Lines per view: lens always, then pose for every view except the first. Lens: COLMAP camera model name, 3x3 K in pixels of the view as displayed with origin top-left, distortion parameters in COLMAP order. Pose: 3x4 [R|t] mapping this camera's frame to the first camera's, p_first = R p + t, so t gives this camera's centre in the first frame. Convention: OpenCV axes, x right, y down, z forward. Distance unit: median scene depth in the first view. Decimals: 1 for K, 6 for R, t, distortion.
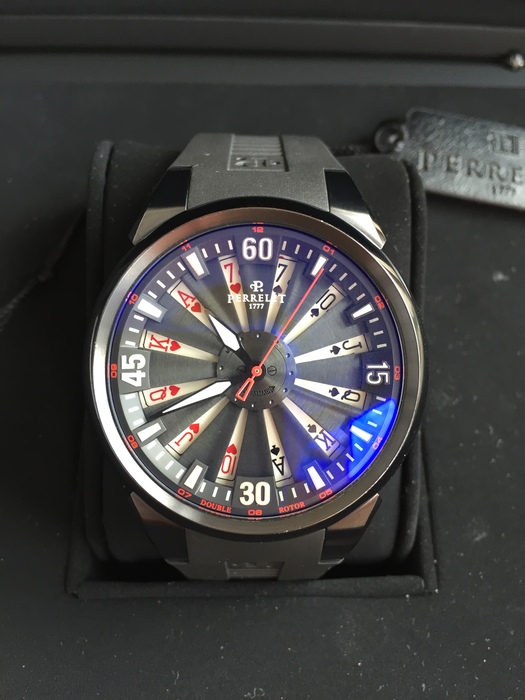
lens RADIAL K [[595.6, 0, 262.9], [0, 595.6, 343.2], [0, 0, 1]] dist [0.014477, -0.005701]
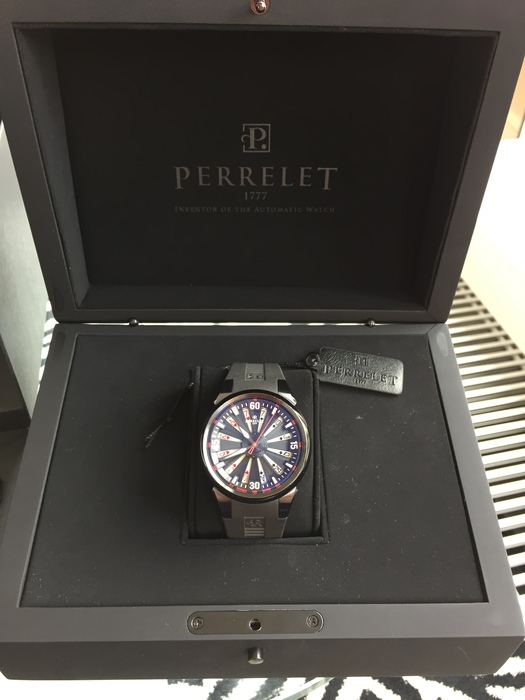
lens RADIAL K [[595.6, 0, 263.5], [0, 595.6, 344.0], [0, 0, 1]] dist [0.014477, -0.005701]
pose [[0.999901, -0.012093, -0.007239, 0.061044], [0.009690, 0.962831, -0.269929, 0.368353], [0.010234, 0.269832, 0.962853, -2.065041]]
